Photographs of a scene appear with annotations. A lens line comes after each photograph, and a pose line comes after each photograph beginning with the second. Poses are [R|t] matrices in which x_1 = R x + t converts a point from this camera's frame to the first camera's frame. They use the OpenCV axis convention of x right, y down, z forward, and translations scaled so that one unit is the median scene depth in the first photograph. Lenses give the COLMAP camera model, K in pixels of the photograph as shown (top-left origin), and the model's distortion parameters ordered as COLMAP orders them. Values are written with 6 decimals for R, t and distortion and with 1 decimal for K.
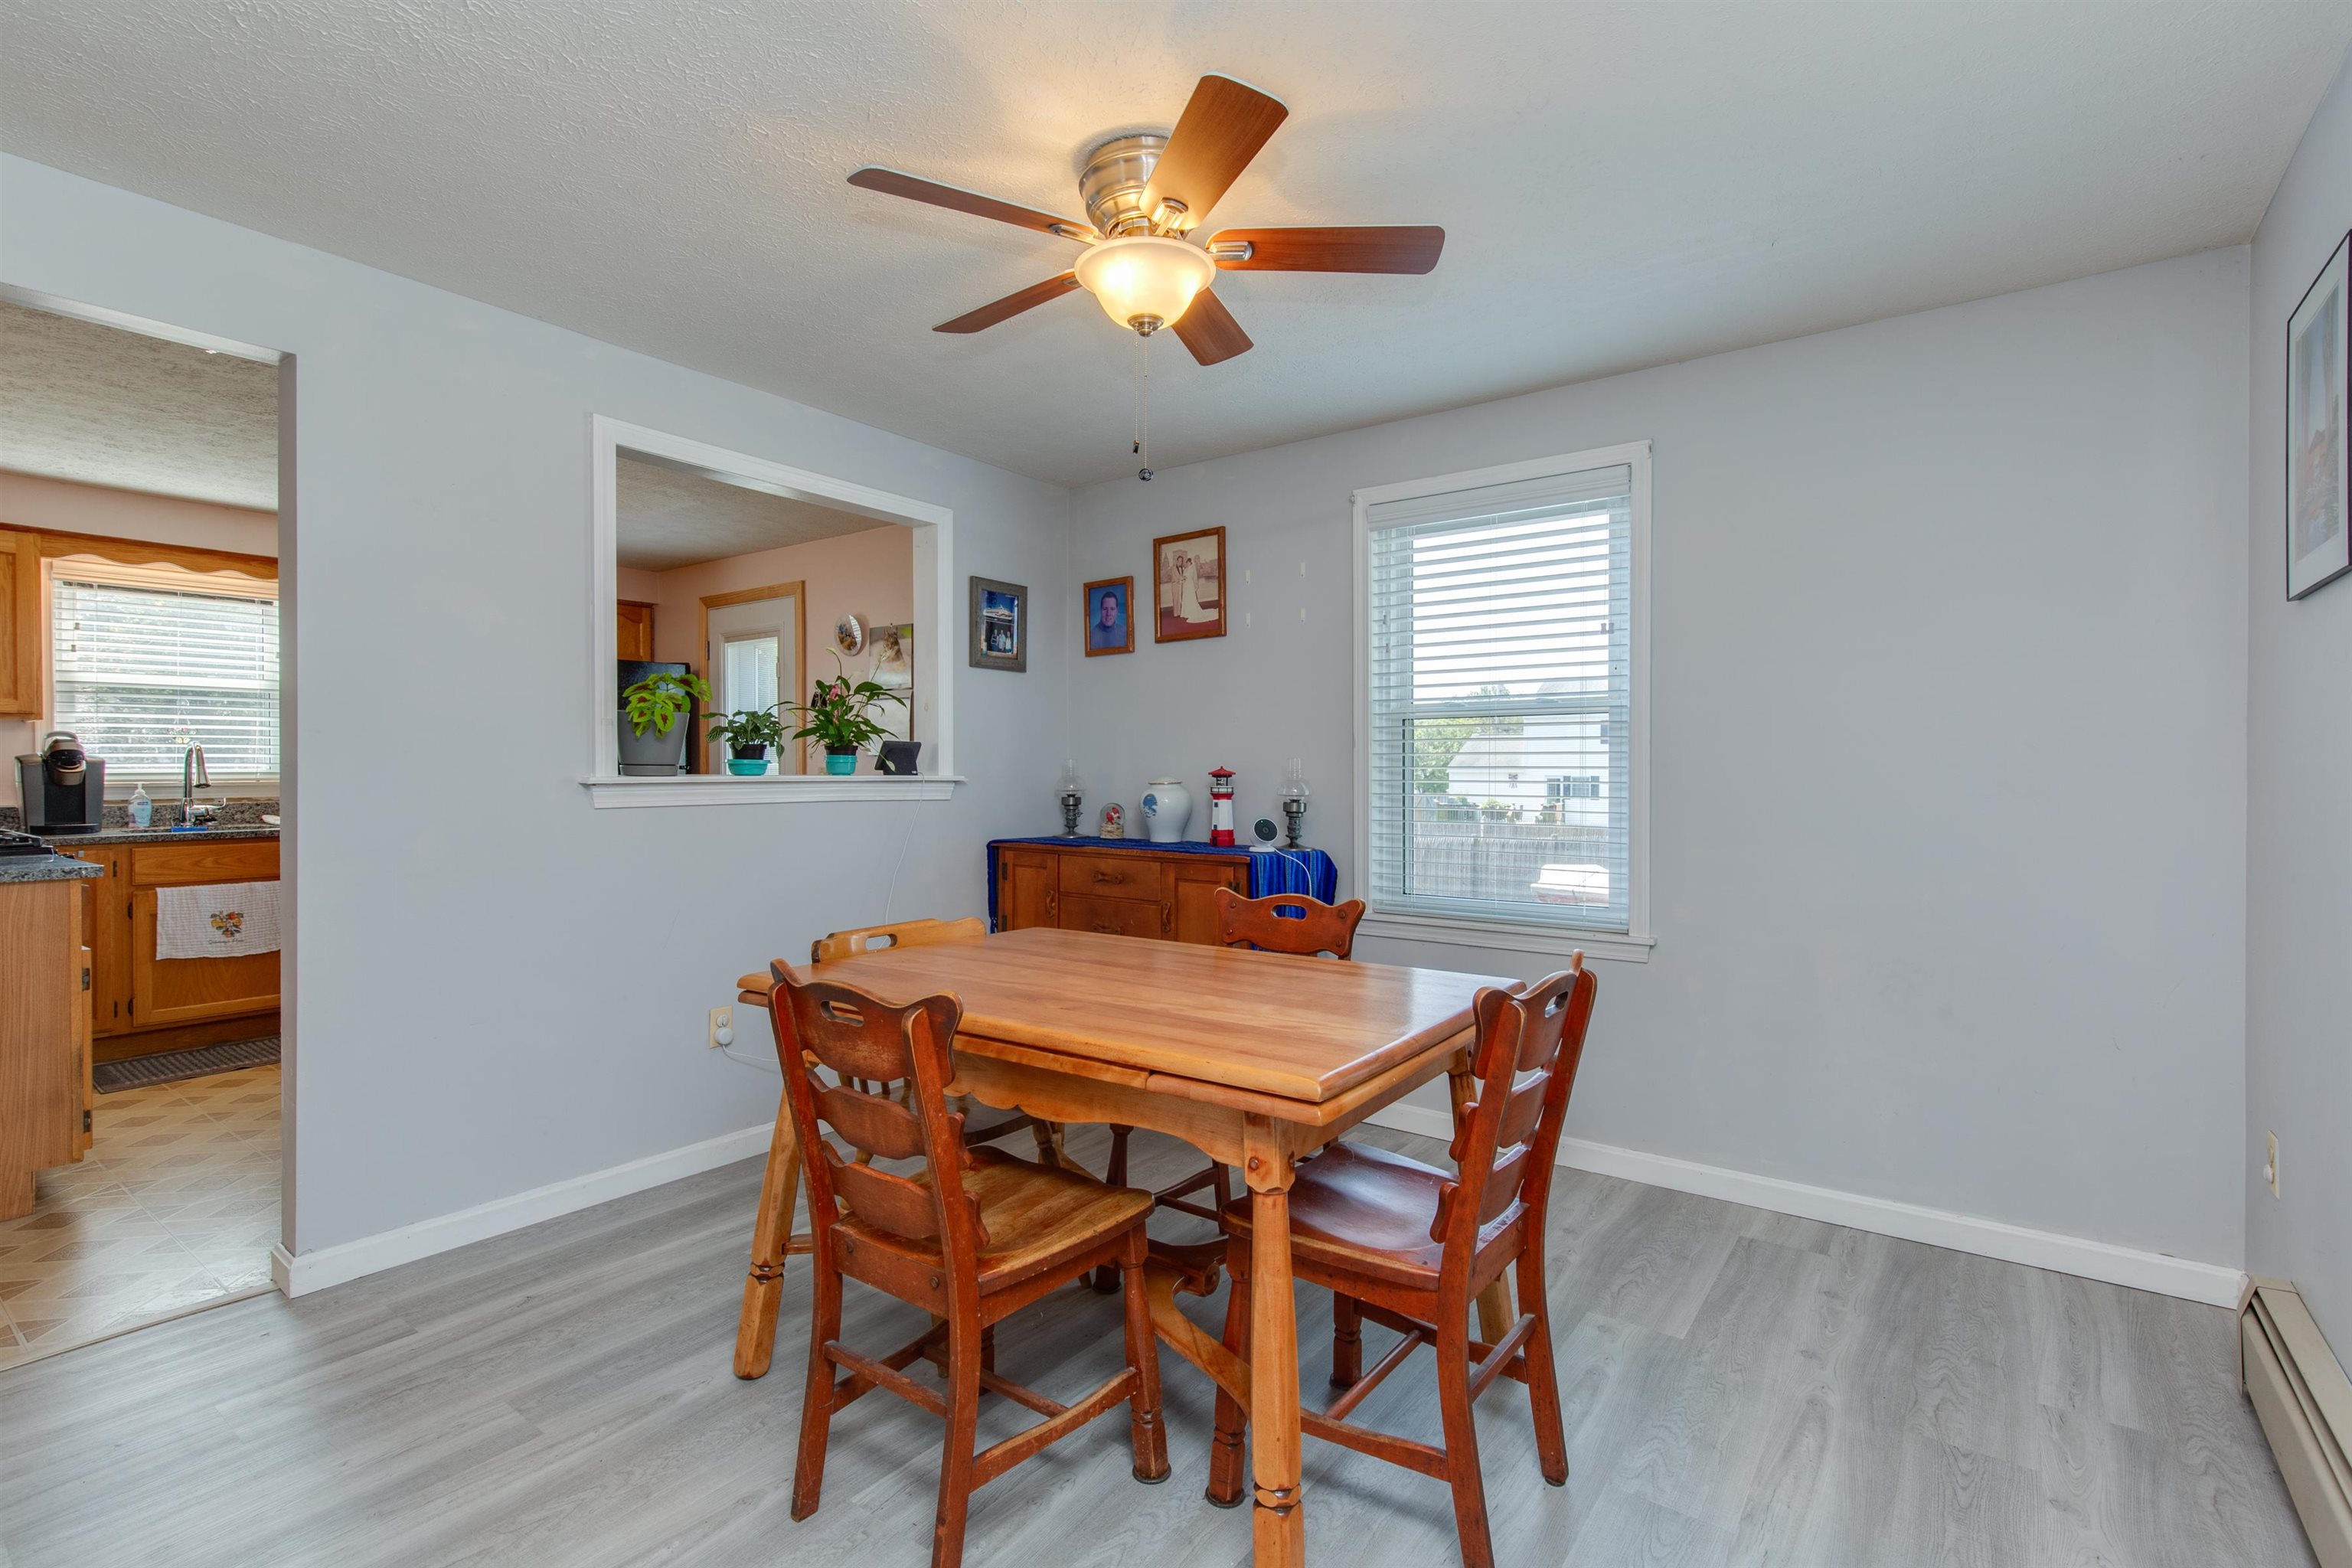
lens RADIAL K [[1099.5, 0, 1177.1], [0, 1099.5, 775.9], [0, 0, 1]] dist [0.002857, -0.000080]
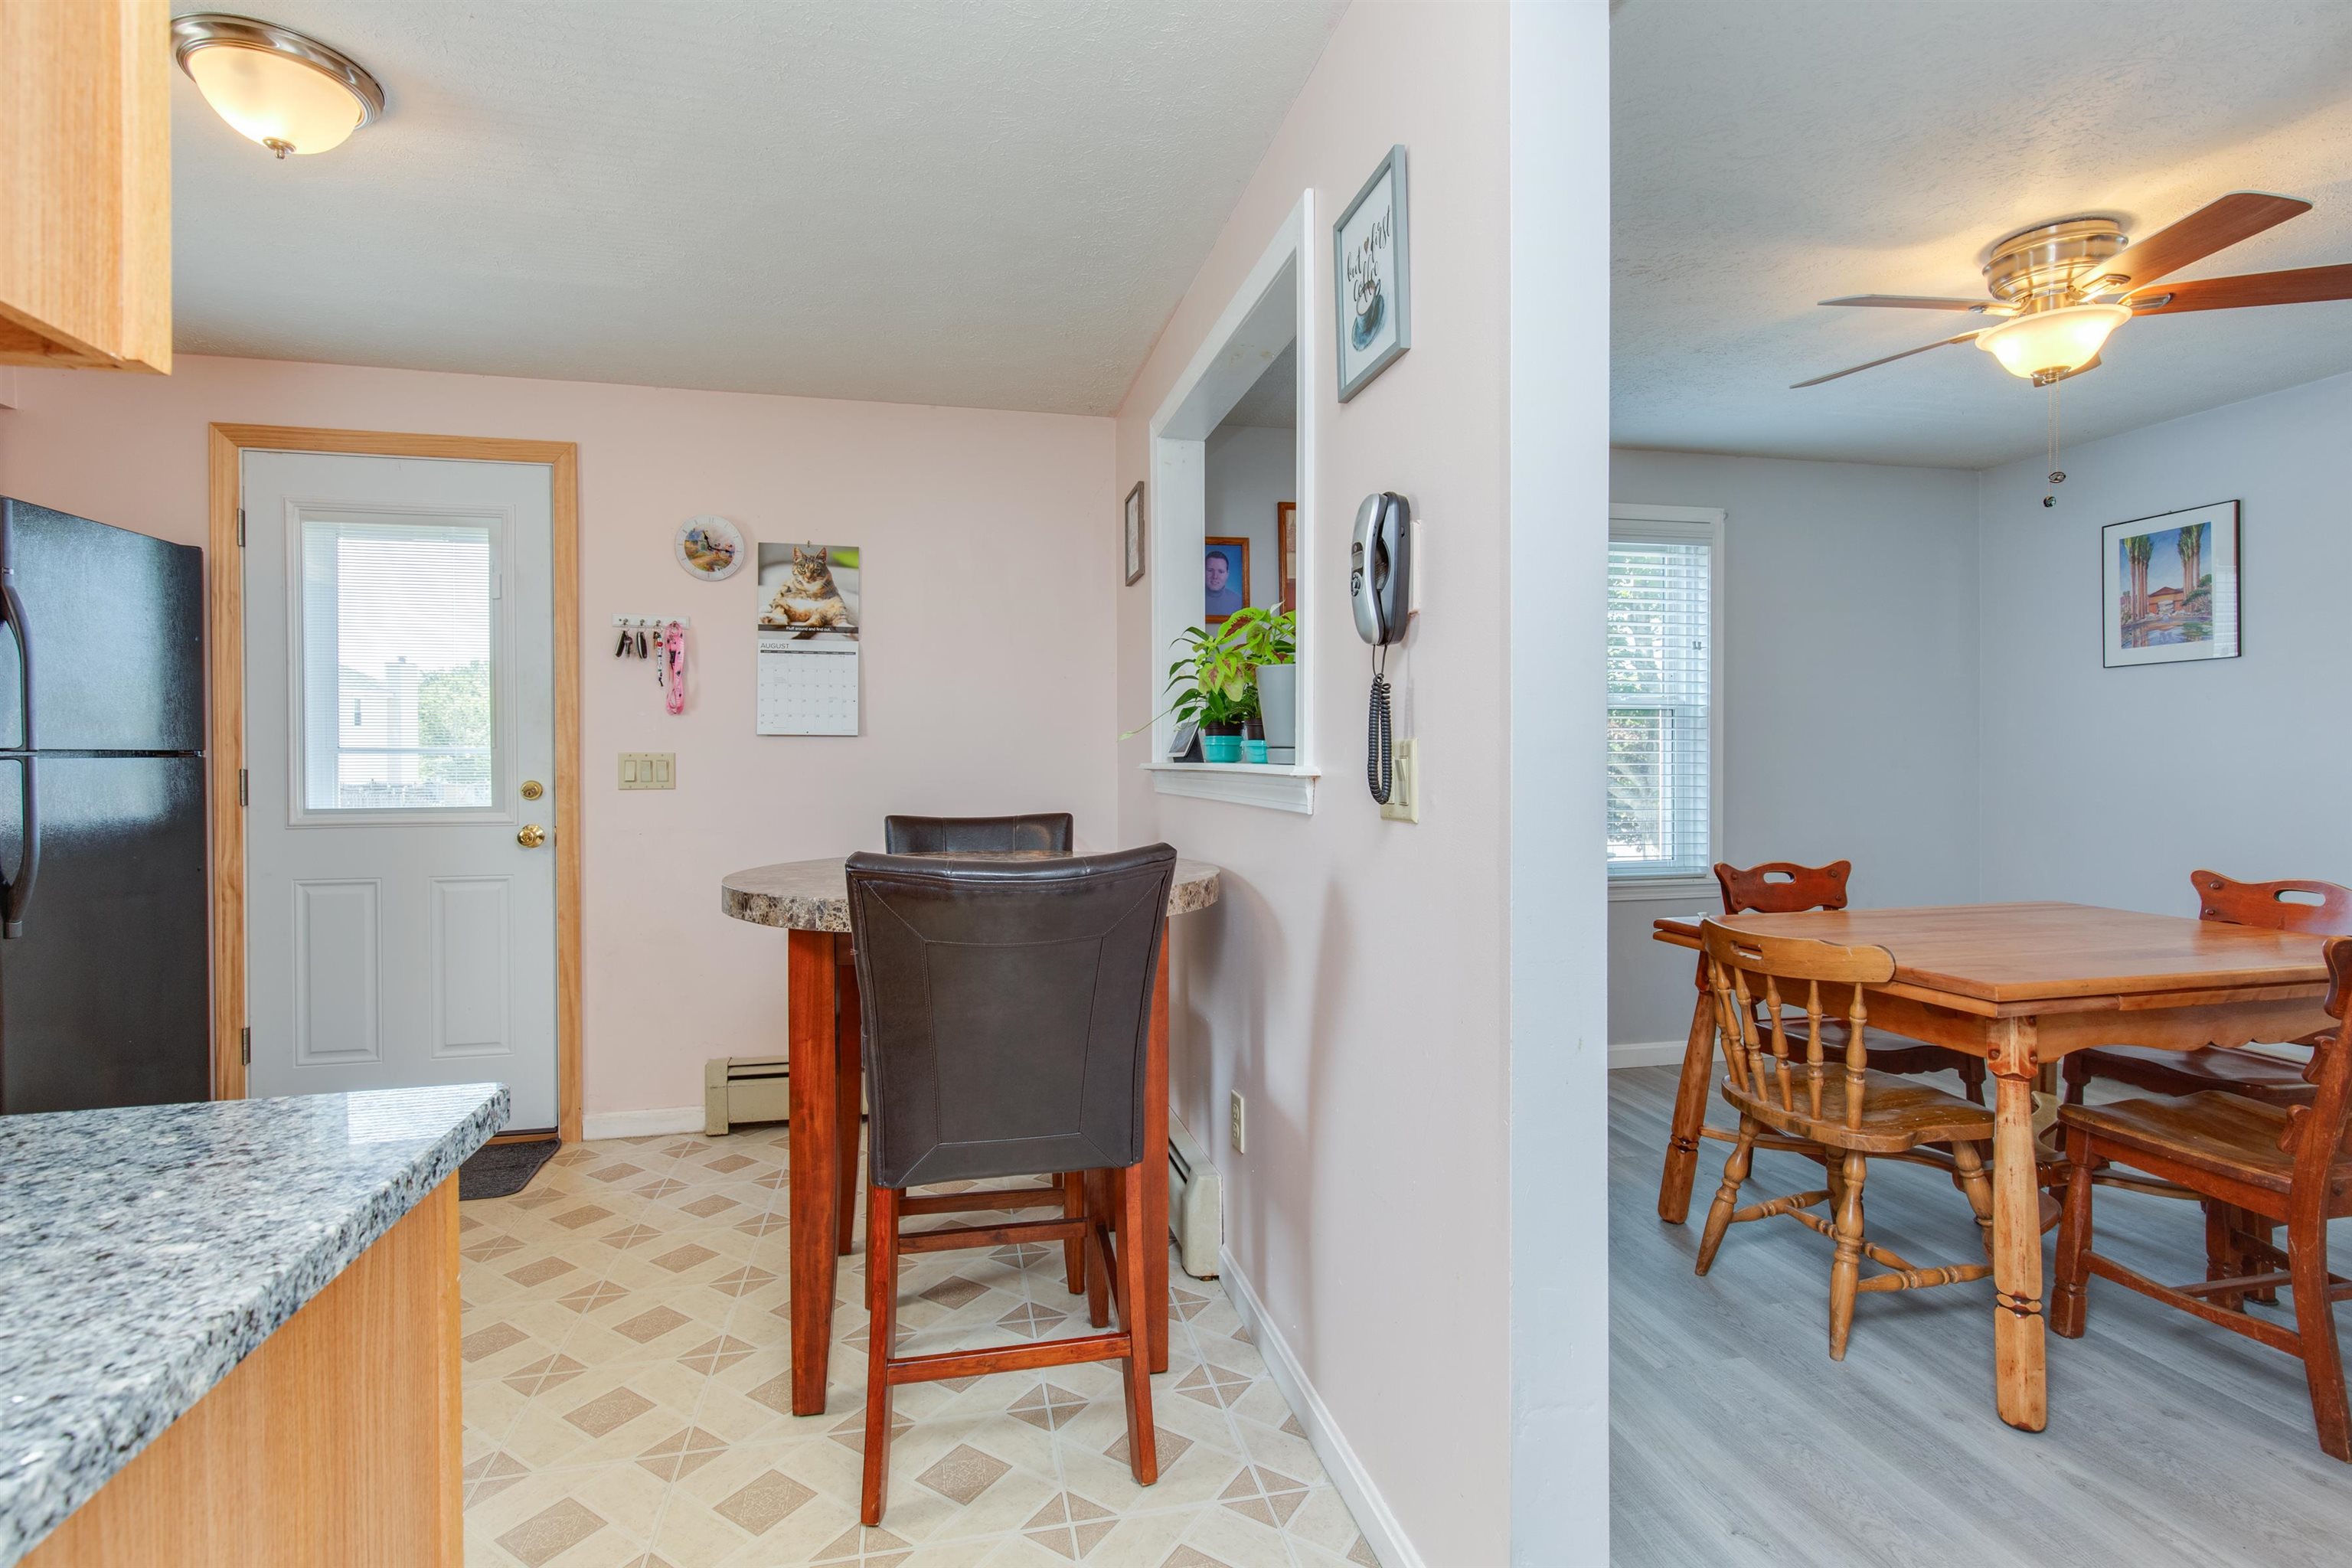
lens RADIAL K [[1081.8, 0, 1175.9], [0, 1081.8, 767.0], [0, 0, 1]] dist [0.005656, -0.001208]
pose [[0.653352, -0.012301, 0.756954, -0.710164], [0.006274, 0.999922, 0.010834, -0.005622], [-0.757028, -0.002329, 0.653378, 0.445946]]
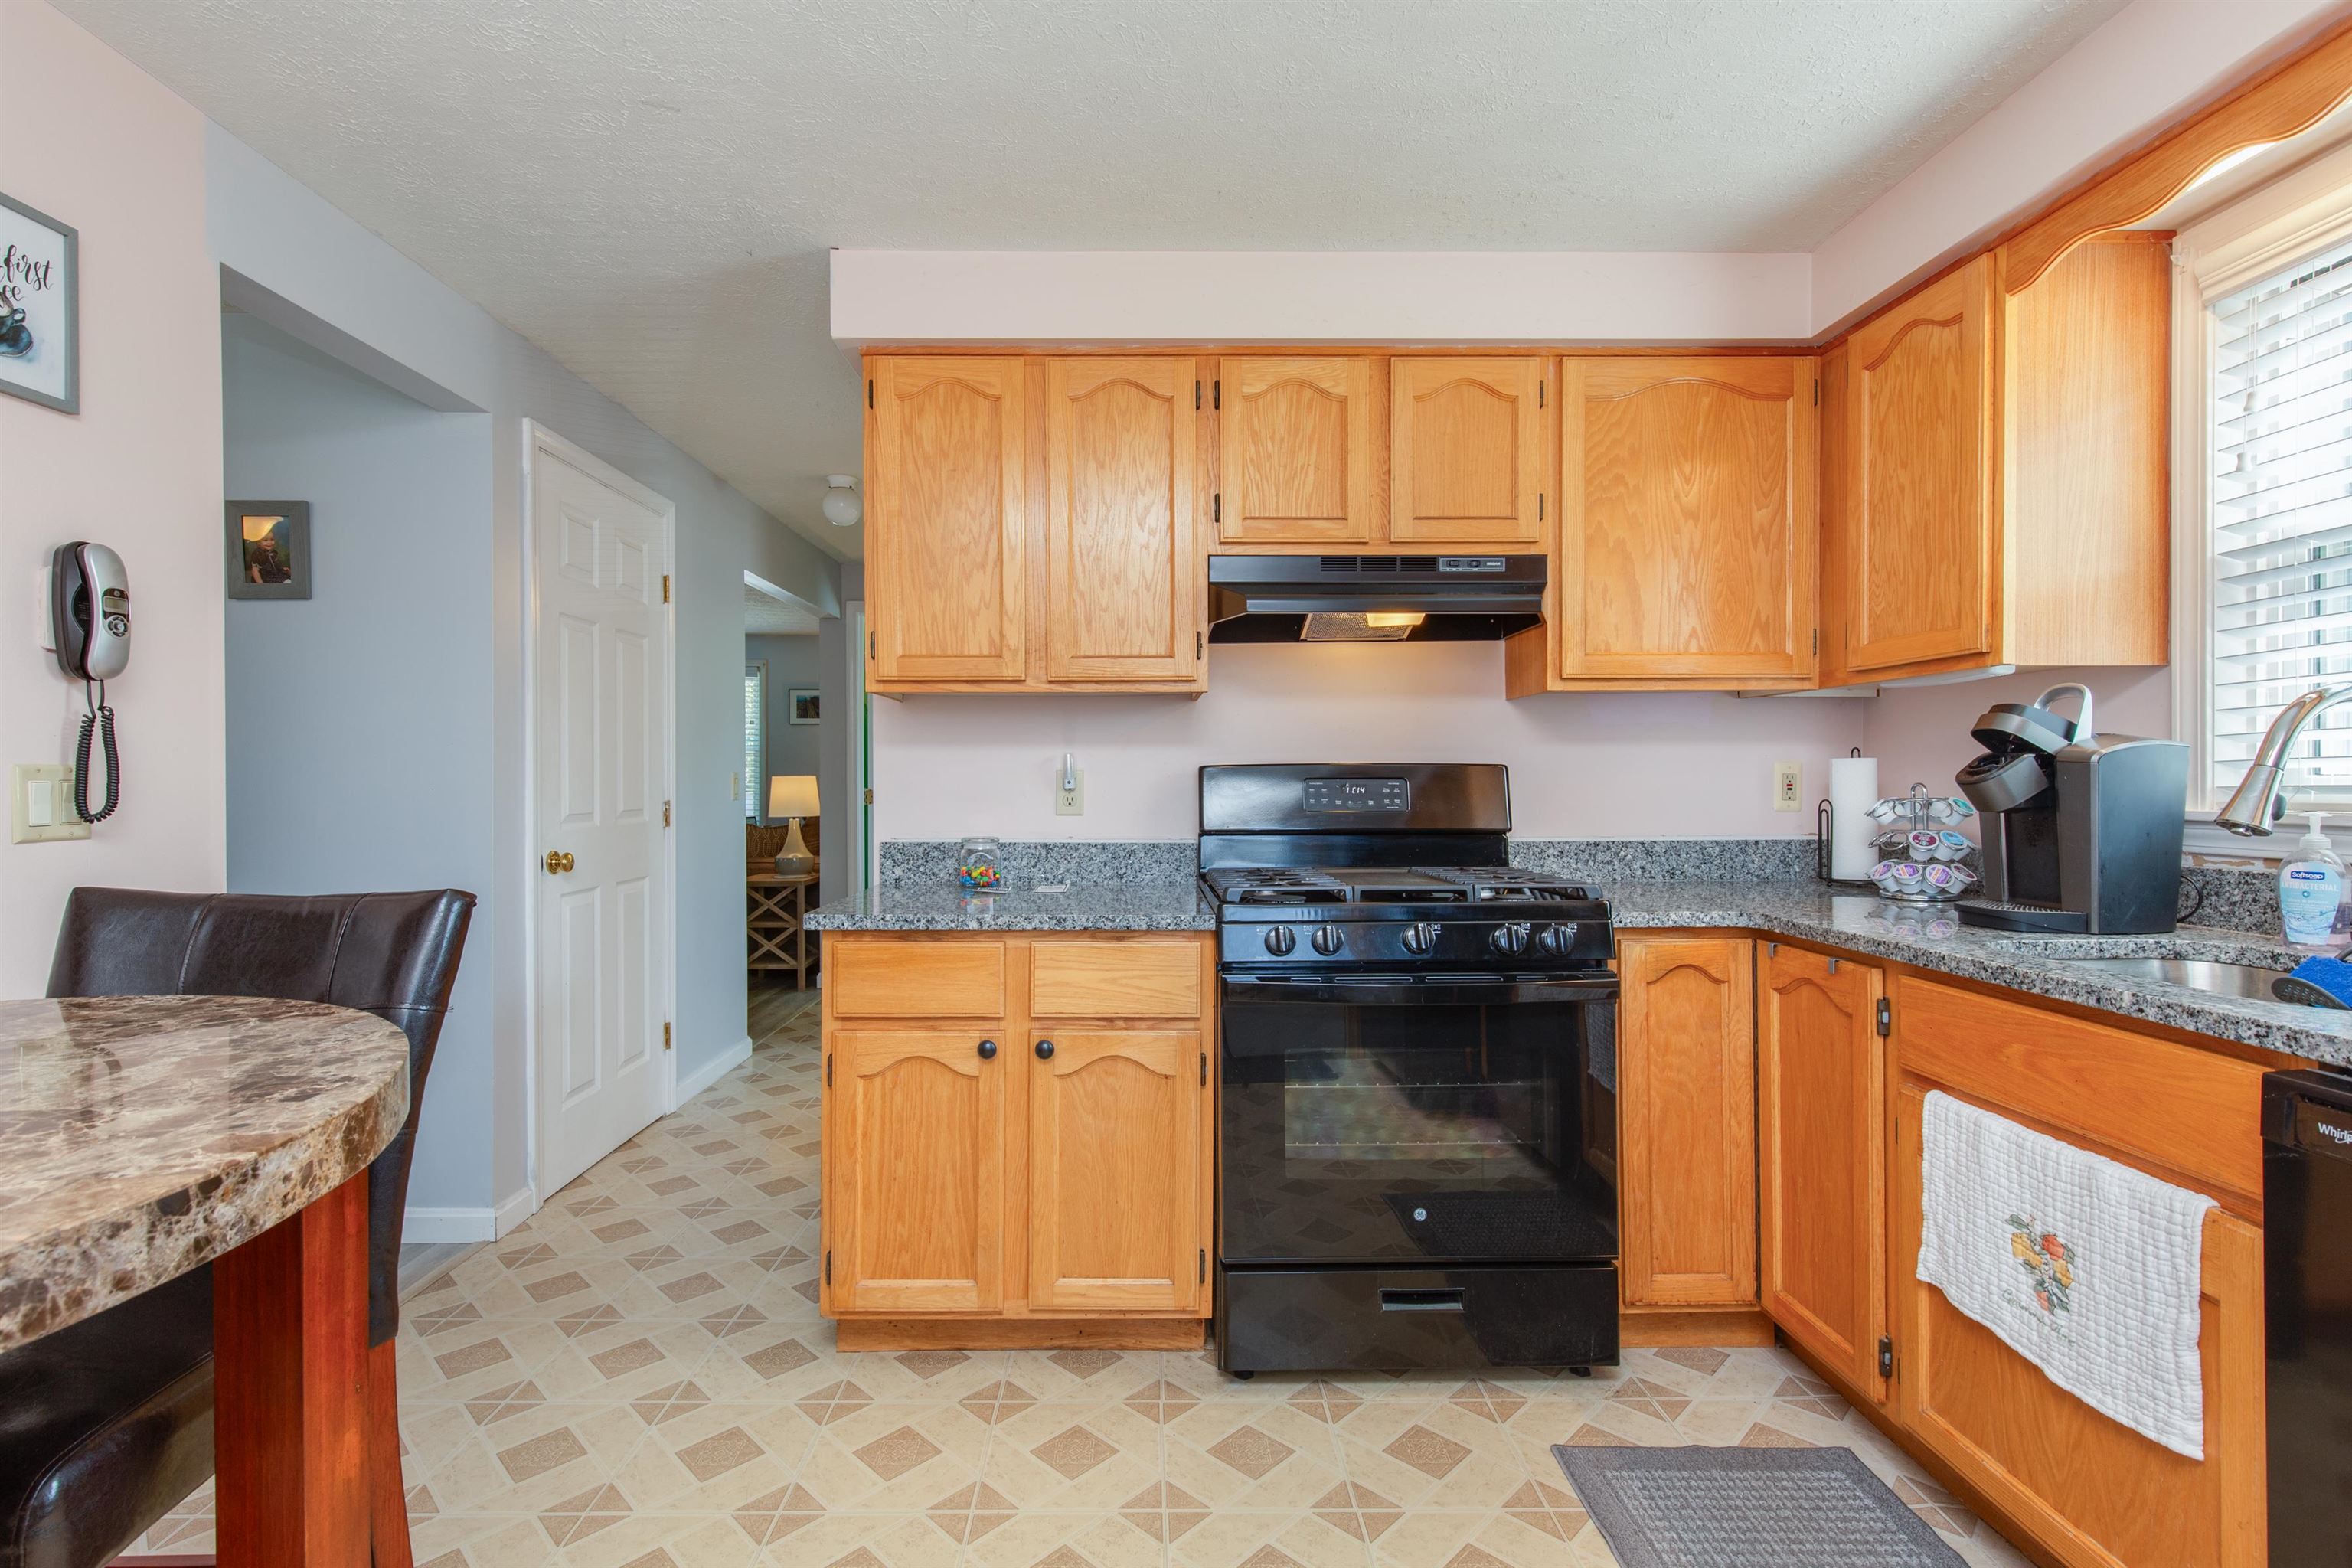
lens RADIAL K [[1078.7, 0, 1158.9], [0, 1078.7, 779.7], [0, 0, 1]] dist [0.007318, -0.001669]
pose [[-0.798650, 0.005062, -0.601774, -0.484972], [0.001427, 0.999978, 0.006518, -0.007220], [0.601794, 0.004347, -0.798640, 1.122270]]
